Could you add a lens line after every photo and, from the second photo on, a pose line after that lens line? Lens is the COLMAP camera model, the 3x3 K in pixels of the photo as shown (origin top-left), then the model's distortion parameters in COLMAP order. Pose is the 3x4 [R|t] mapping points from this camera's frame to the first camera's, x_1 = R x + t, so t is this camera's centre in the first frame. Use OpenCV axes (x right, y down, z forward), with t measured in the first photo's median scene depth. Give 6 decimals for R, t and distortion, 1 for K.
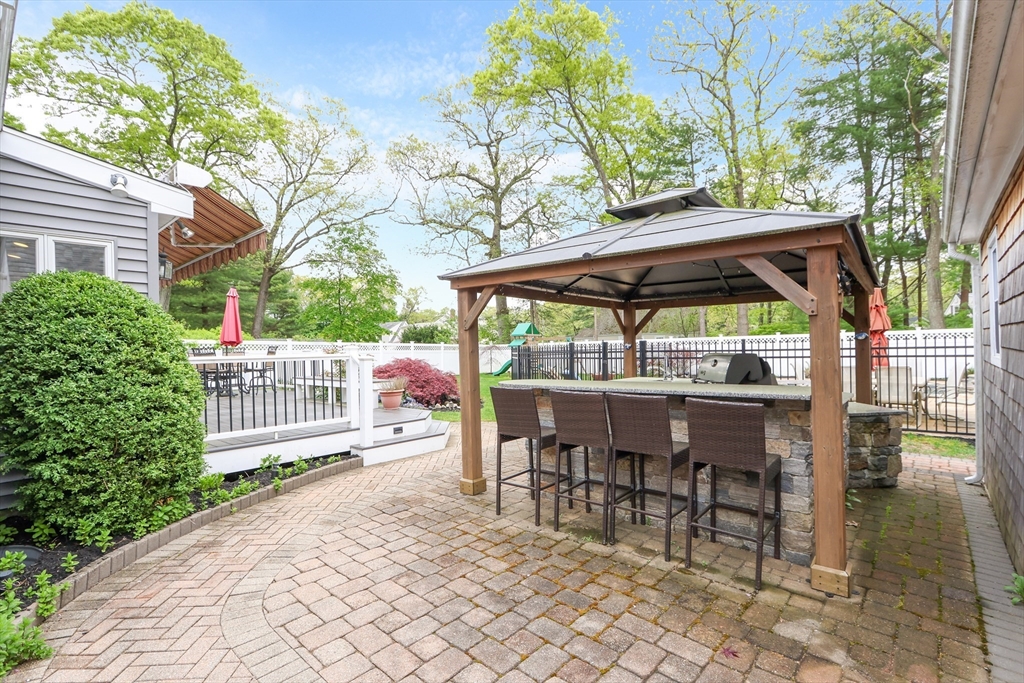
lens RADIAL K [[473.7, 0, 512.0], [0, 473.7, 341.5], [0, 0, 1]] dist [-0.011205, -0.000174]
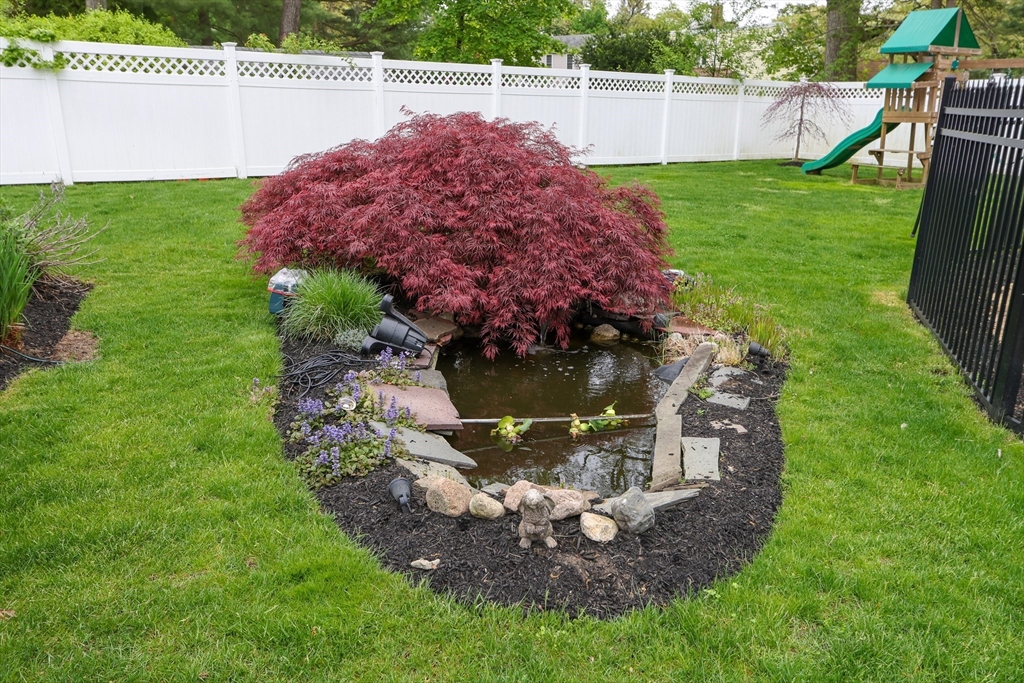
lens RADIAL K [[846.1, 0, 512.0], [0, 846.1, 341.5], [0, 0, 1]] dist [0.006302, 0.003970]
pose [[0.938914, 0.129685, -0.318782, -0.025111], [-0.028951, 0.952764, 0.302330, 0.007416], [0.342932, -0.274633, 0.898318, 0.309370]]
